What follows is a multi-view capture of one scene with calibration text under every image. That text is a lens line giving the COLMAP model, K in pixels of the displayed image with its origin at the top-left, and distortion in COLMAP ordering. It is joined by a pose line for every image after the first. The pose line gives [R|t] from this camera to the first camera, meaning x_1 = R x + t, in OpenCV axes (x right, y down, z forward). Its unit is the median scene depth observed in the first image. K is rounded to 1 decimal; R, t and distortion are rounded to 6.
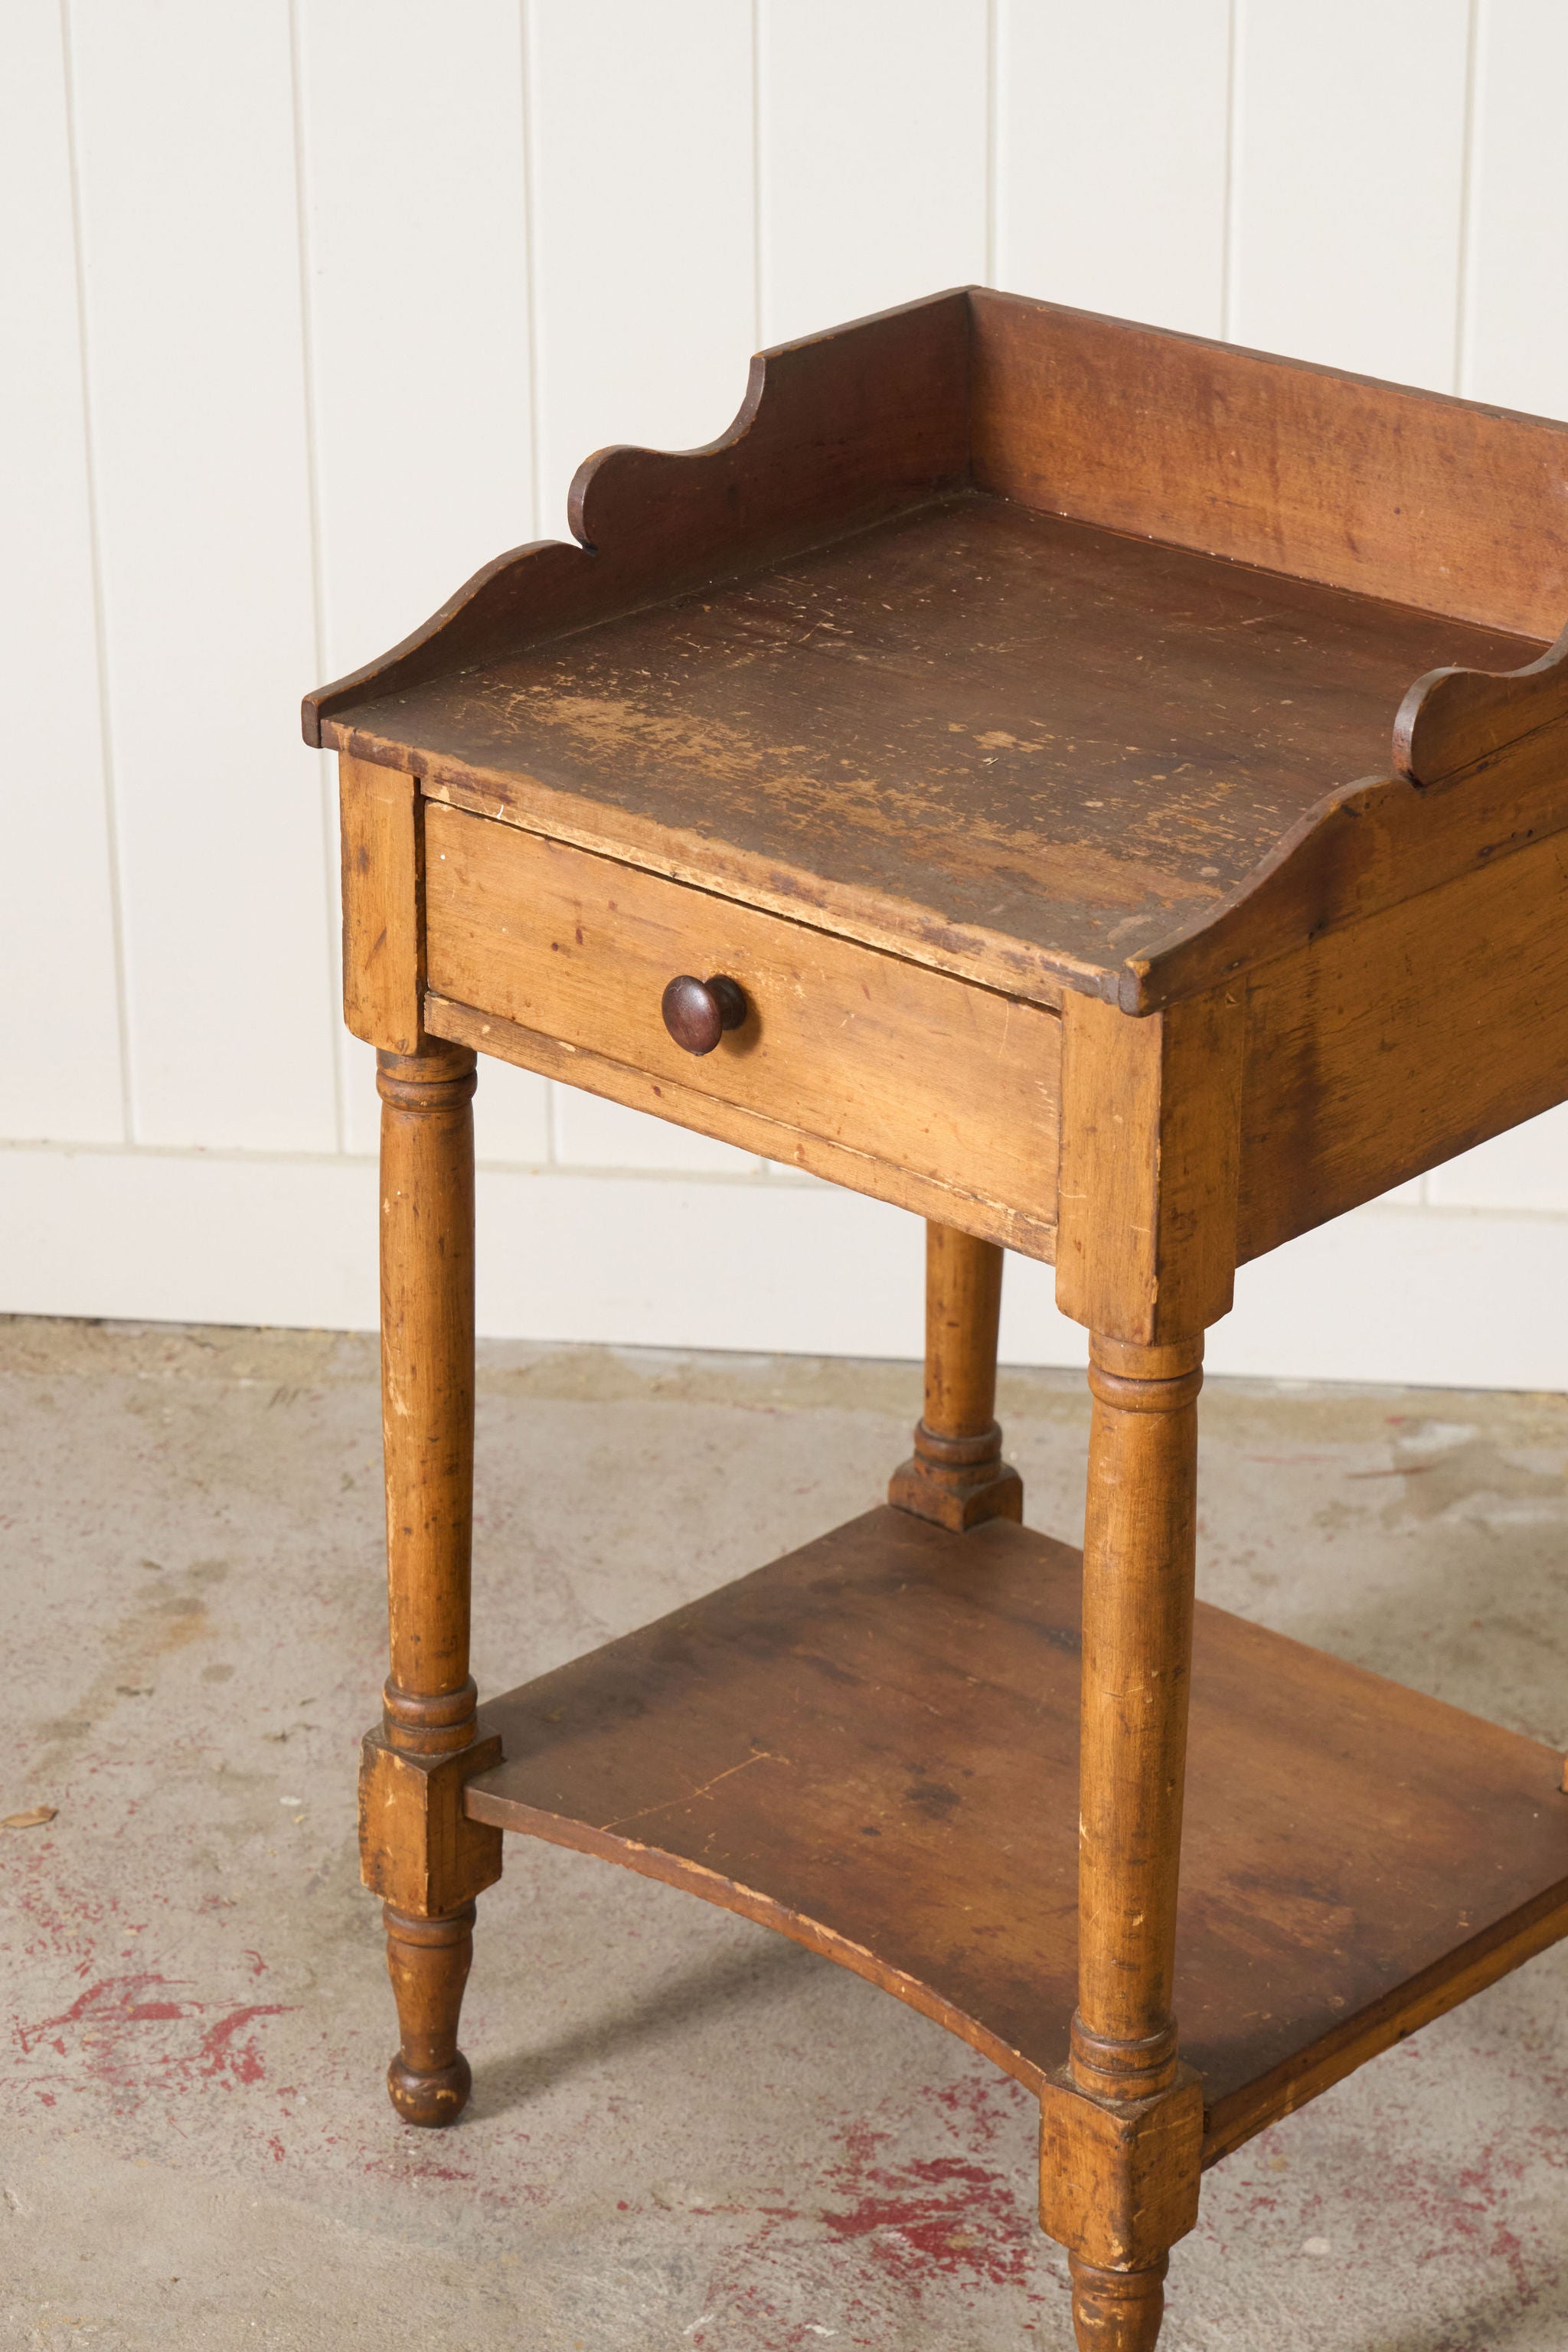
lens RADIAL K [[5715.5, 0, 789.7], [0, 5715.5, 937.8], [0, 0, 1]] dist [0.009706, -0.138705]
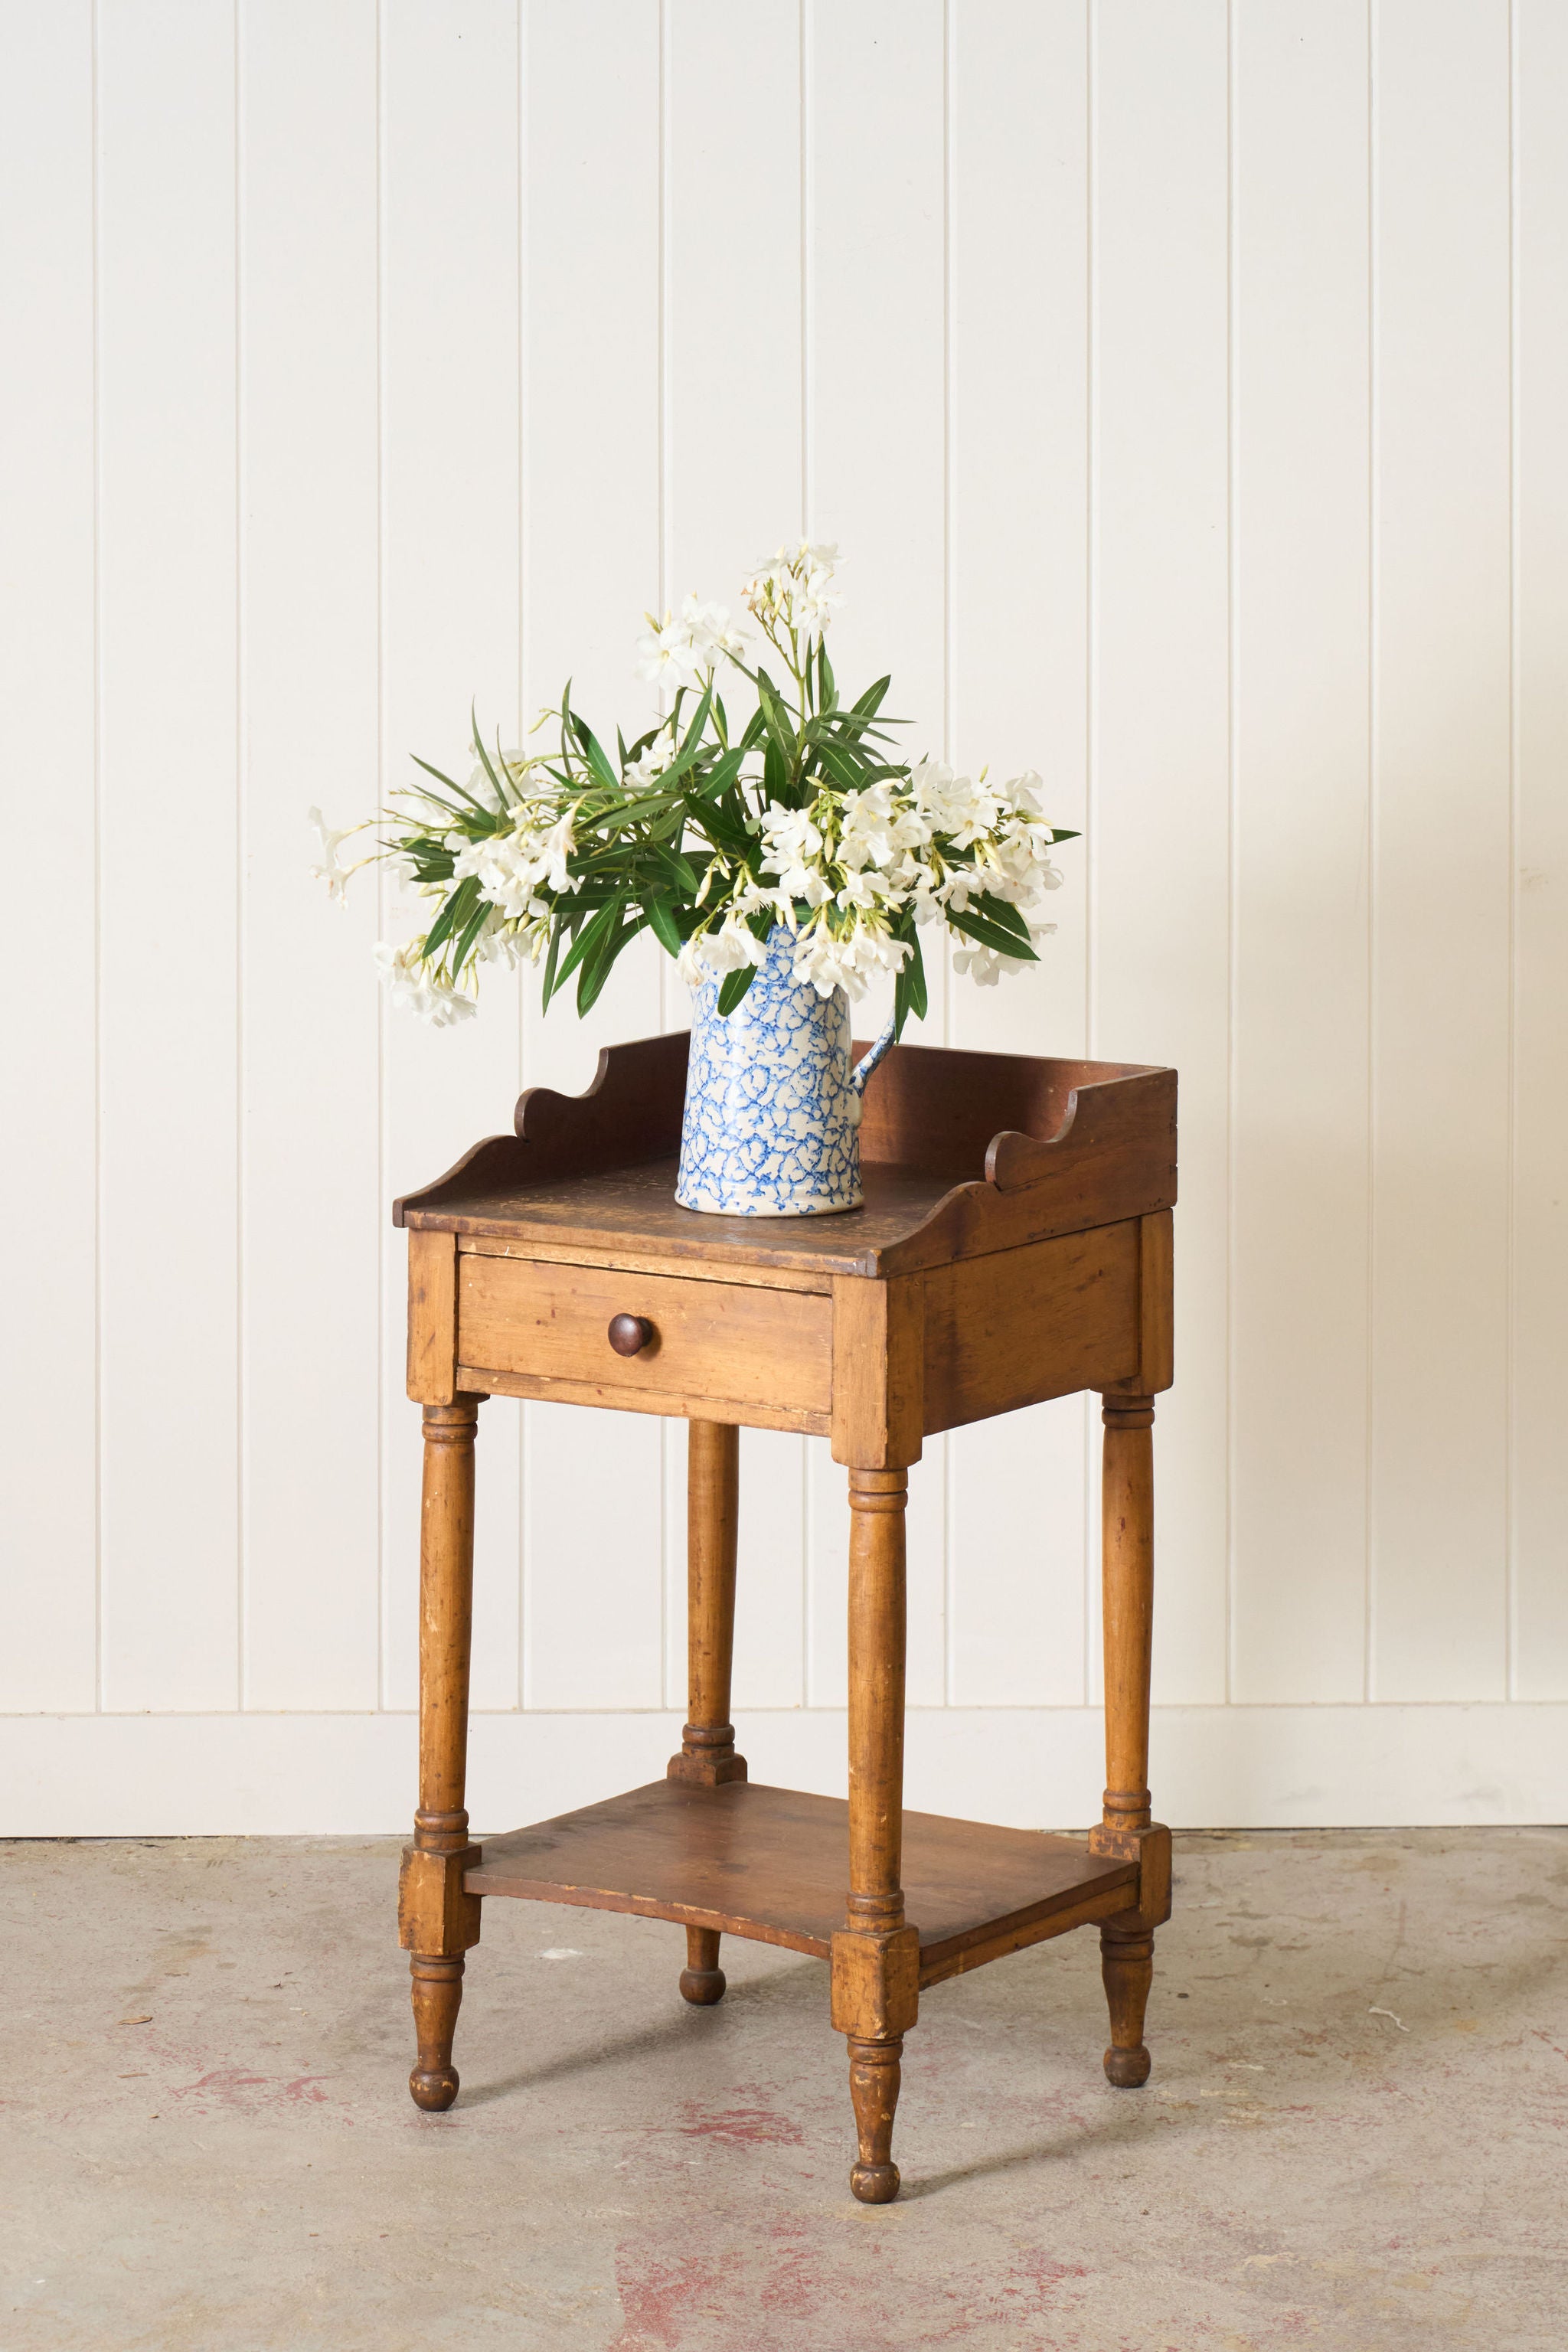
lens RADIAL K [[6081.4, 0, 905.7], [0, 6081.4, 291.1], [0, 0, 1]] dist [0.012544, -0.013870]
pose [[0.986861, -0.001279, 0.161567, -0.240493], [0.059651, 0.932210, -0.356969, 0.399246], [-0.150157, 0.361917, 0.920038, -0.956102]]
